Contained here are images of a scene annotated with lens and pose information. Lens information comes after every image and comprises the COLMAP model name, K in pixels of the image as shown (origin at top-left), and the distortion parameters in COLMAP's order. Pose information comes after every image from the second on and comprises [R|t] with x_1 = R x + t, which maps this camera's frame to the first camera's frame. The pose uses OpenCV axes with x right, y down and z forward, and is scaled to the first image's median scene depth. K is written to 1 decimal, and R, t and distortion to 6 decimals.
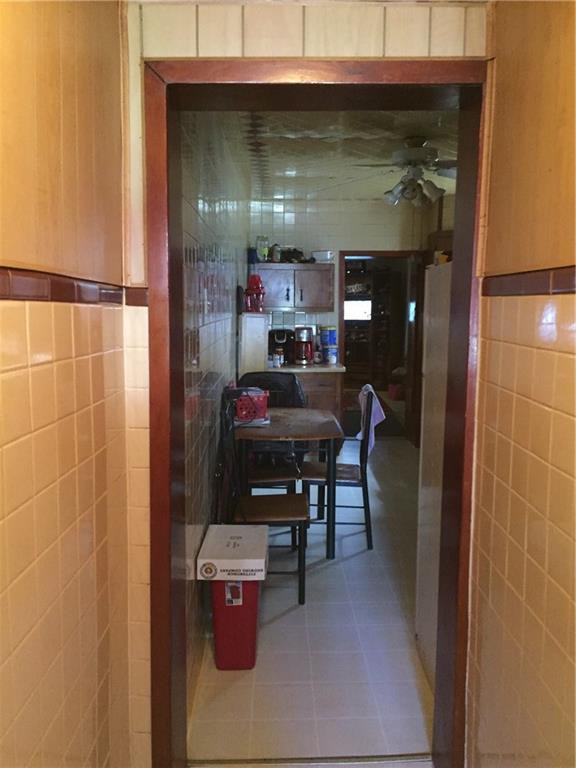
lens RADIAL K [[654.2, 0, 287.1], [0, 654.2, 382.7], [0, 0, 1]] dist [0.064433, -0.009551]
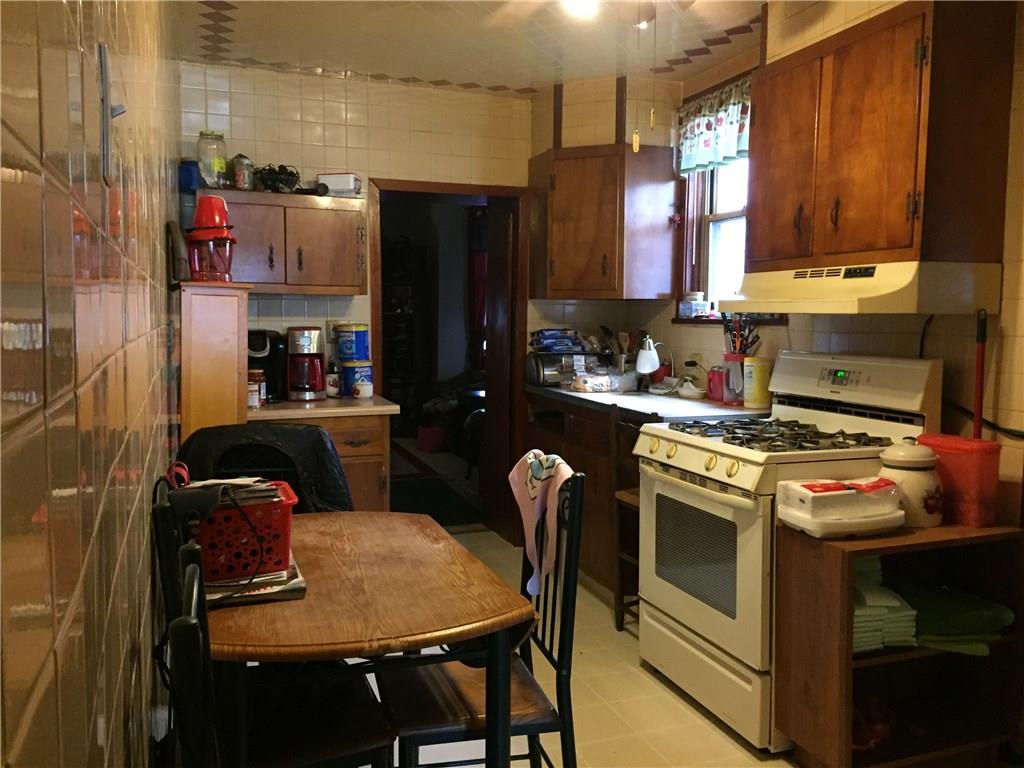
lens RADIAL K [[872.3, 0, 514.5], [0, 872.3, 382.5], [0, 0, 1]] dist [0.064433, -0.009551]
pose [[0.941911, -0.025342, 0.334905, -0.048650], [0.038933, 0.998666, -0.033929, -0.013108], [-0.333598, 0.044997, 0.941641, 0.327309]]
